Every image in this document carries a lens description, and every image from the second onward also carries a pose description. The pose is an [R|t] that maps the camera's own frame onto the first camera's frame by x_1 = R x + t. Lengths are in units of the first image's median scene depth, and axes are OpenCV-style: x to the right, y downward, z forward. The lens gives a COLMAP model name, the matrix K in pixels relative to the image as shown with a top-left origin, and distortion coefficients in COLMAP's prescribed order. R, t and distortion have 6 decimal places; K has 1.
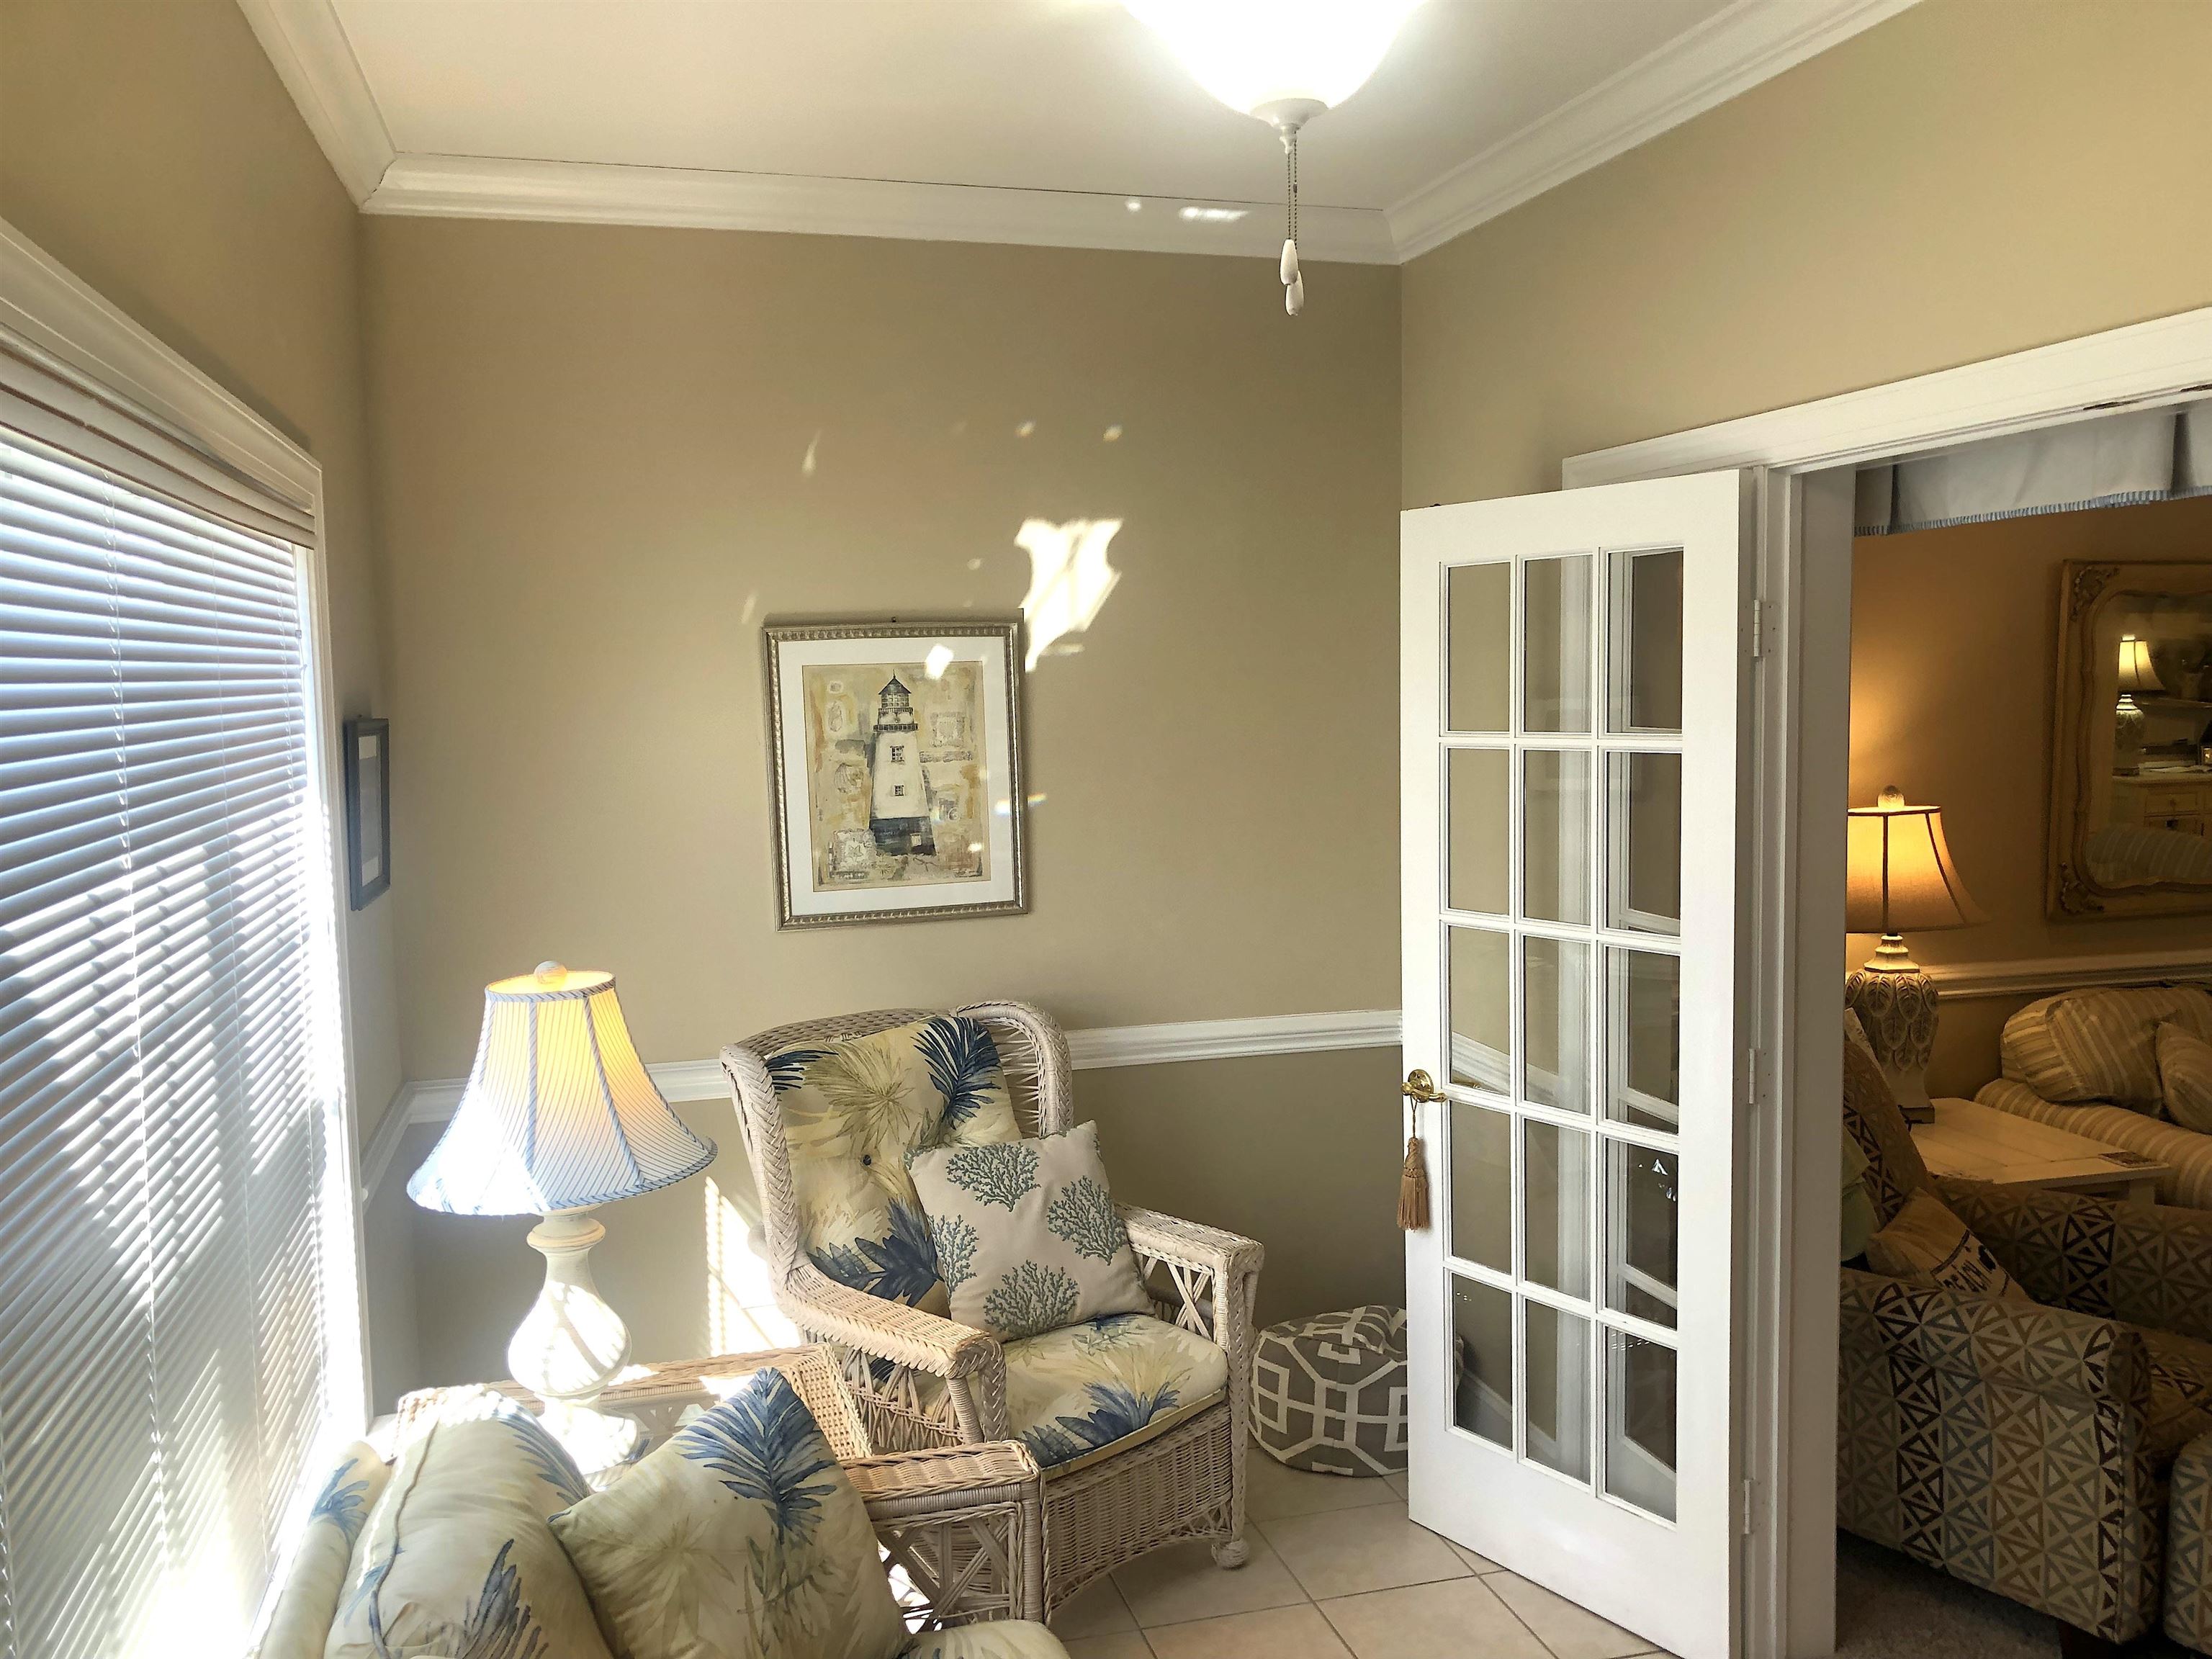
lens RADIAL K [[1801.7, 0, 1054.0], [0, 1801.7, 849.6], [0, 0, 1]] dist [0.027561, -0.045161]
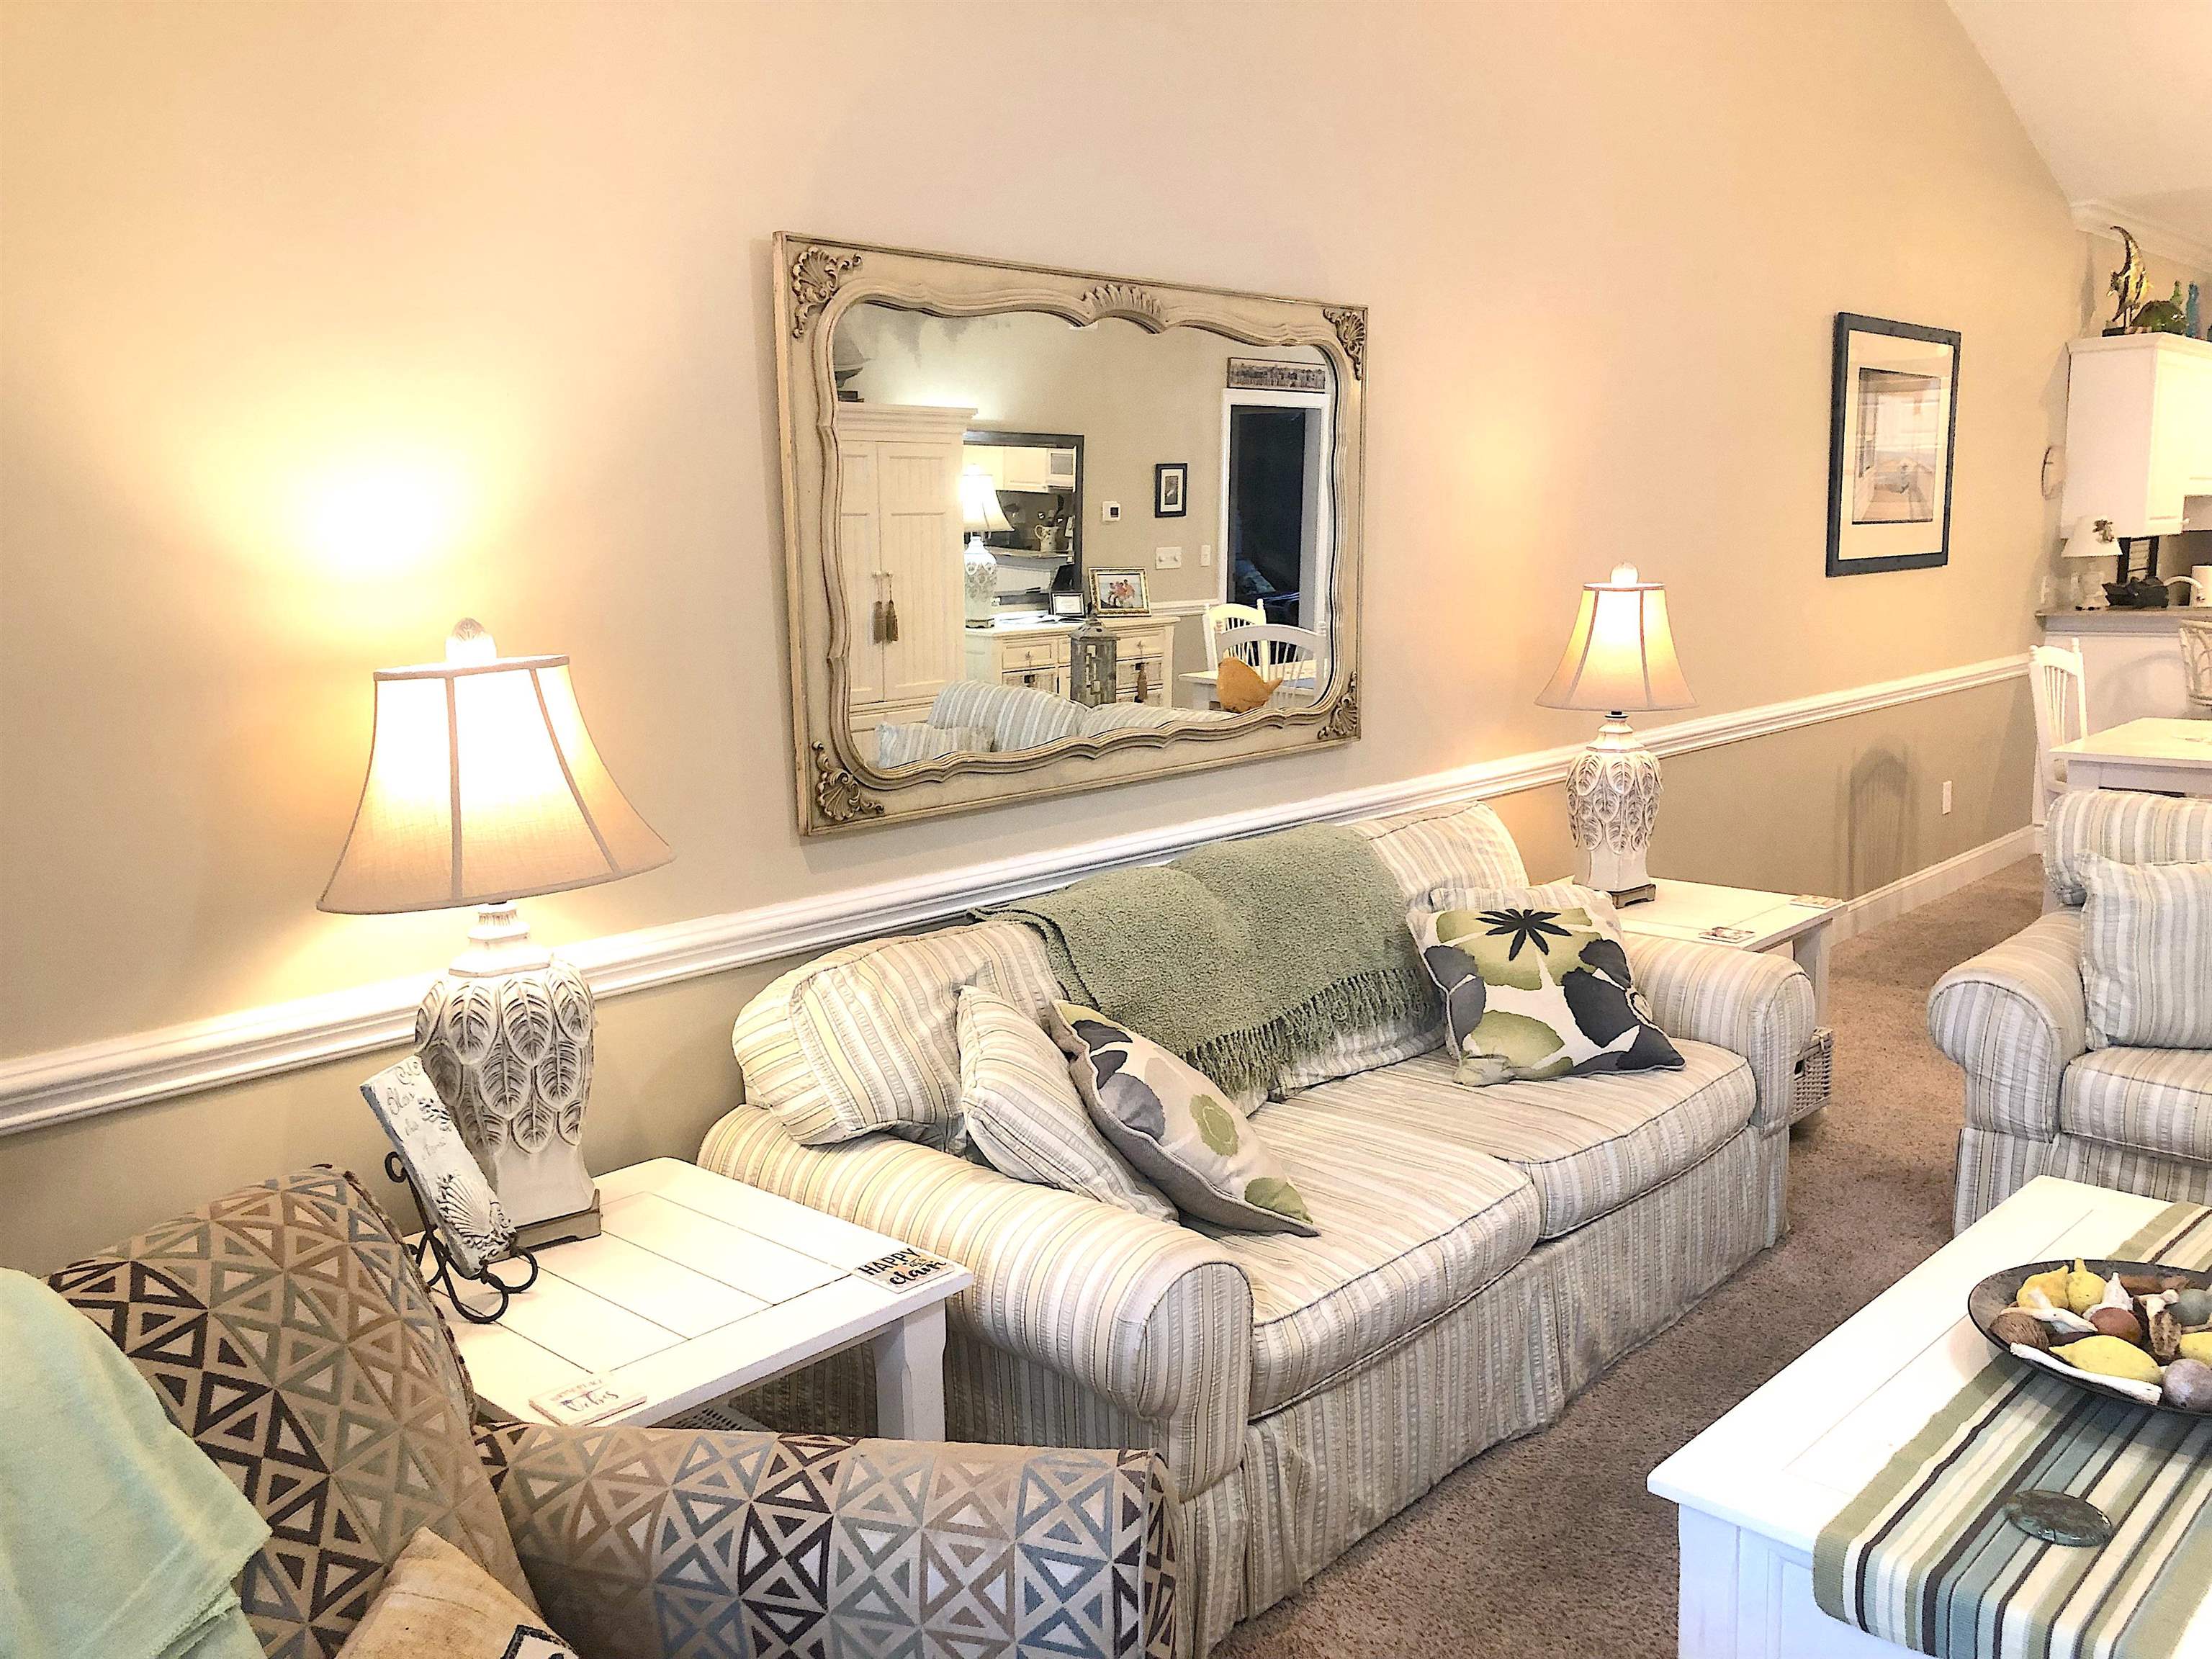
lens RADIAL K [[1801.7, 0, 1106.7], [0, 1801.7, 828.3], [0, 0, 1]] dist [0.027561, -0.045161]
pose [[0.837102, -0.085273, 0.540359, 0.335648], [0.056779, 0.995985, 0.069215, -0.000525], [-0.544092, -0.027259, 0.838583, 0.470487]]
